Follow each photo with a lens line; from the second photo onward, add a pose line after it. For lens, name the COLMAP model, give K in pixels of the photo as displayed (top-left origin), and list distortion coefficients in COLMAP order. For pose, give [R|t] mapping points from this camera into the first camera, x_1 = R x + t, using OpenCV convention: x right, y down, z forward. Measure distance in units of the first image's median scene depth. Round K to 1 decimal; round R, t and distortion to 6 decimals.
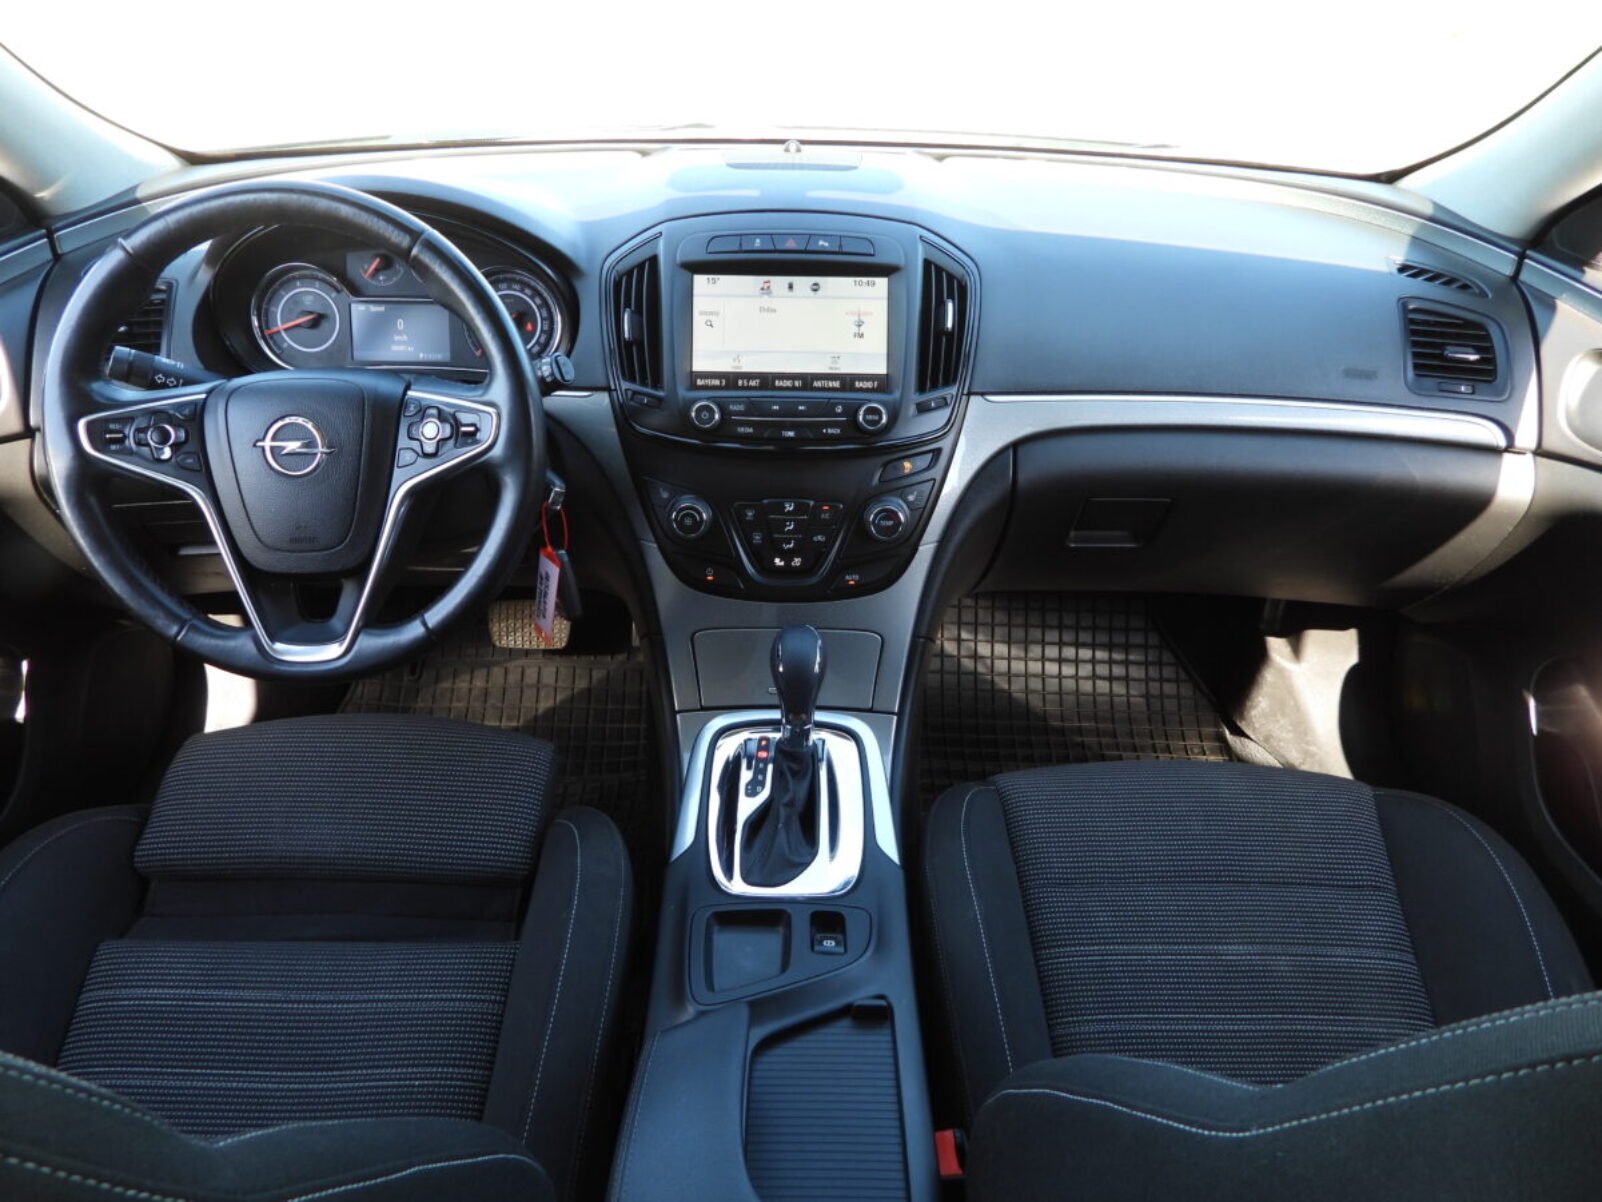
lens RADIAL K [[1139.3, 0, 801.0], [0, 1139.3, 601.0], [0, 0, 1]] dist [-0.009095, -0.003228]
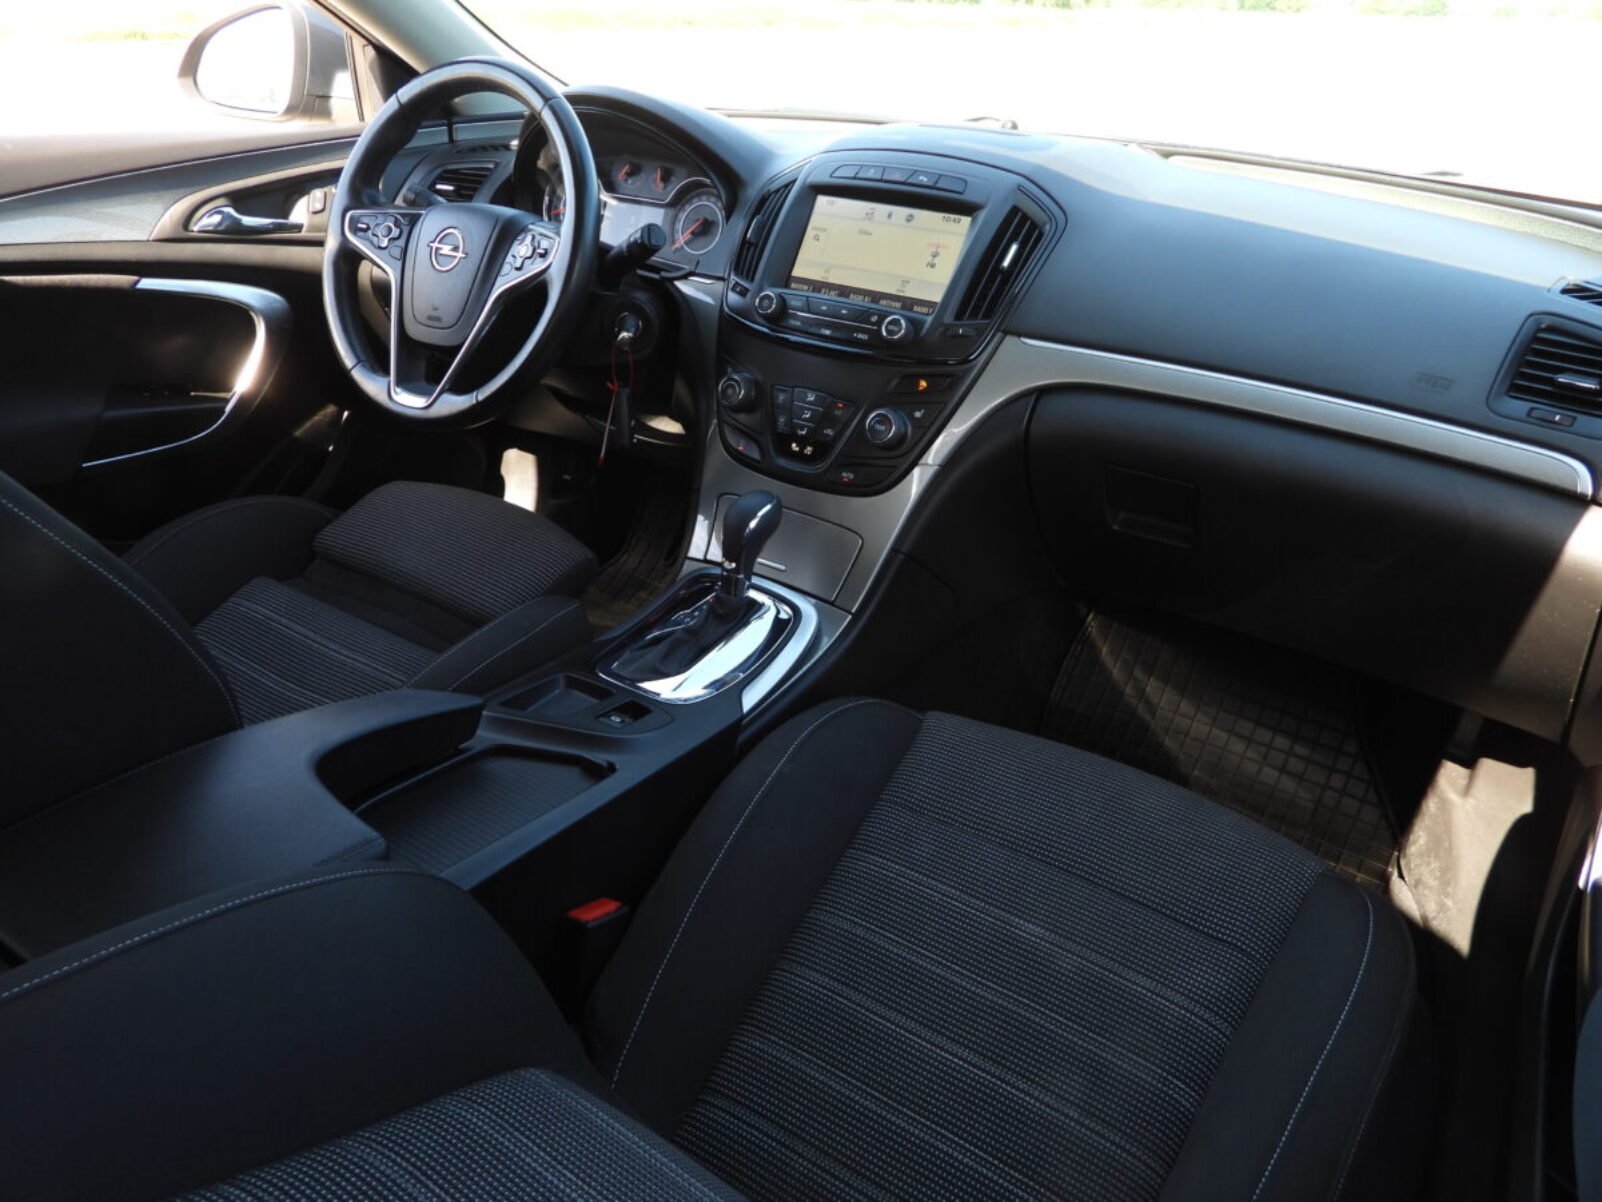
lens RADIAL K [[1139.3, 0, 801.0], [0, 1139.3, 601.0], [0, 0, 1]] dist [-0.009095, -0.003228]
pose [[0.829774, 0.272677, -0.486952, 0.559433], [-0.320693, 0.947045, -0.016154, 0.121935], [0.456761, 0.169566, 0.873280, 0.068063]]
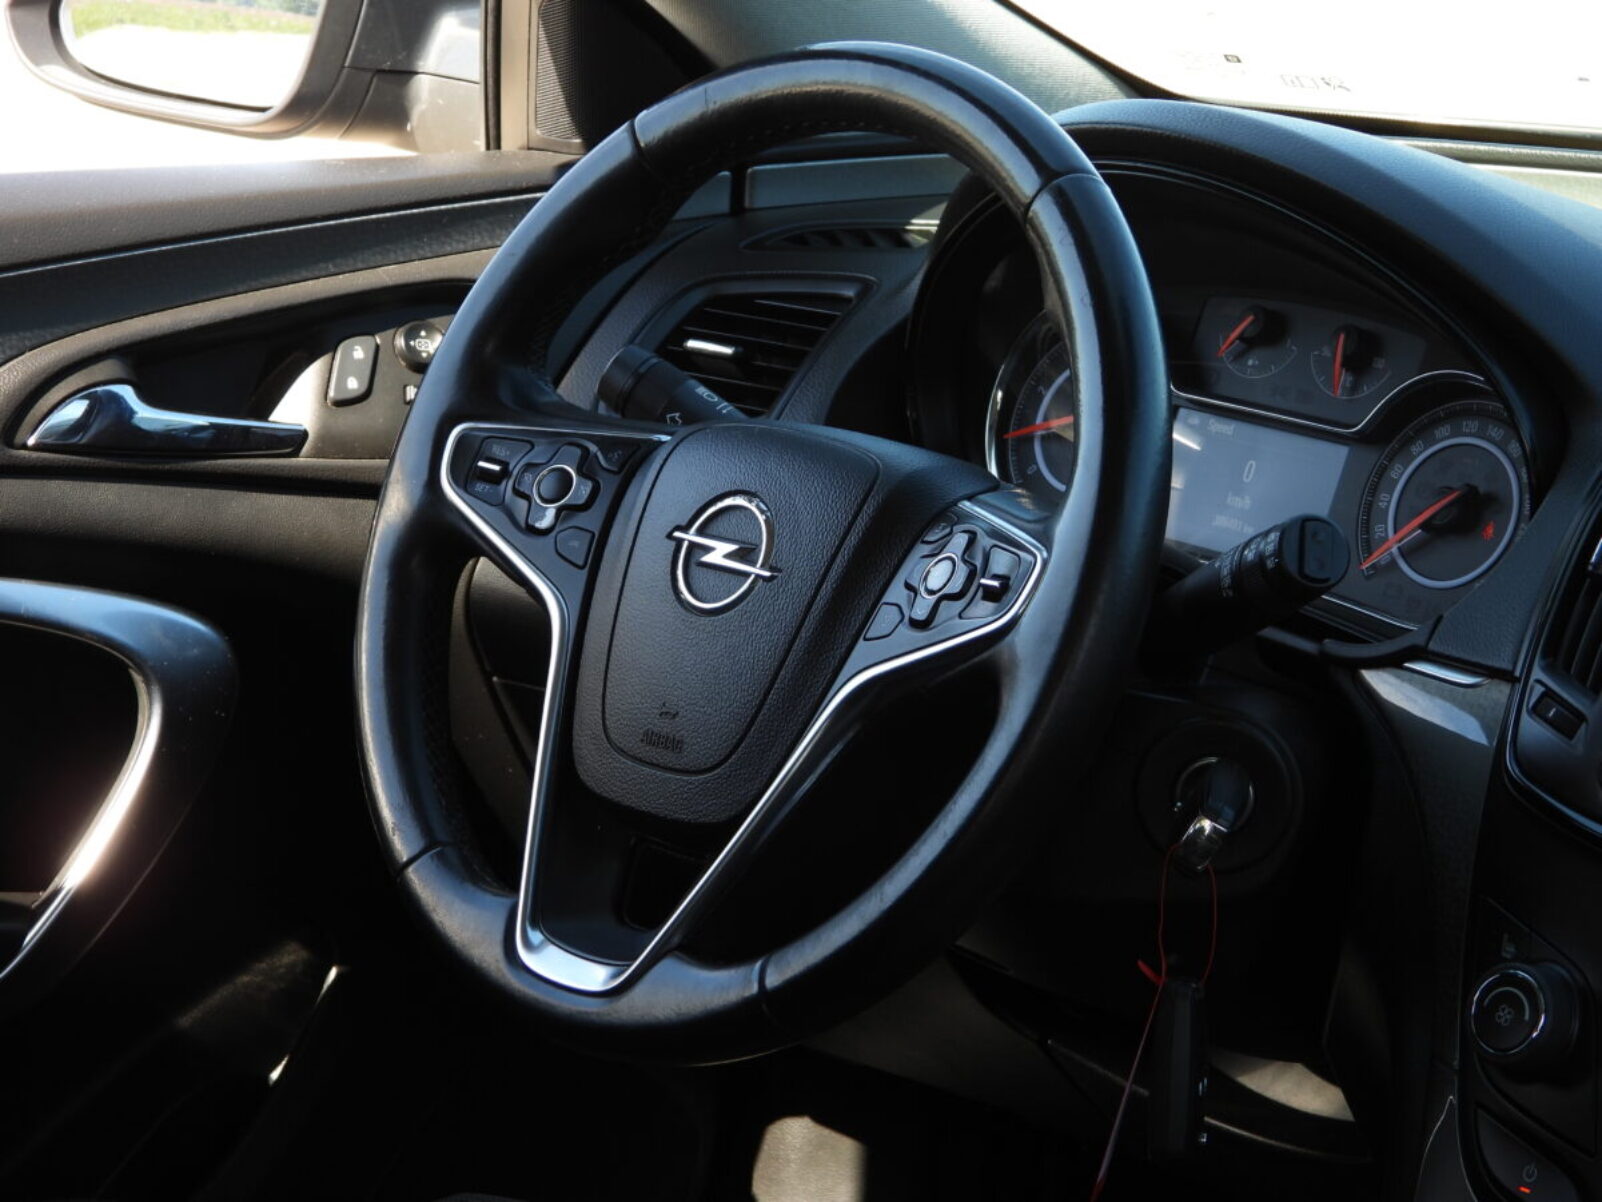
lens RADIAL K [[4382.5, 0, 801.0], [0, 4382.5, 601.0], [0, 0, 1]] dist [-0.141392, 0.534865]
pose [[0.677185, 0.185811, -0.711966, 0.728663], [-0.420805, 0.891540, -0.167571, 0.144608], [0.603609, 0.413075, 0.681927, -0.179770]]
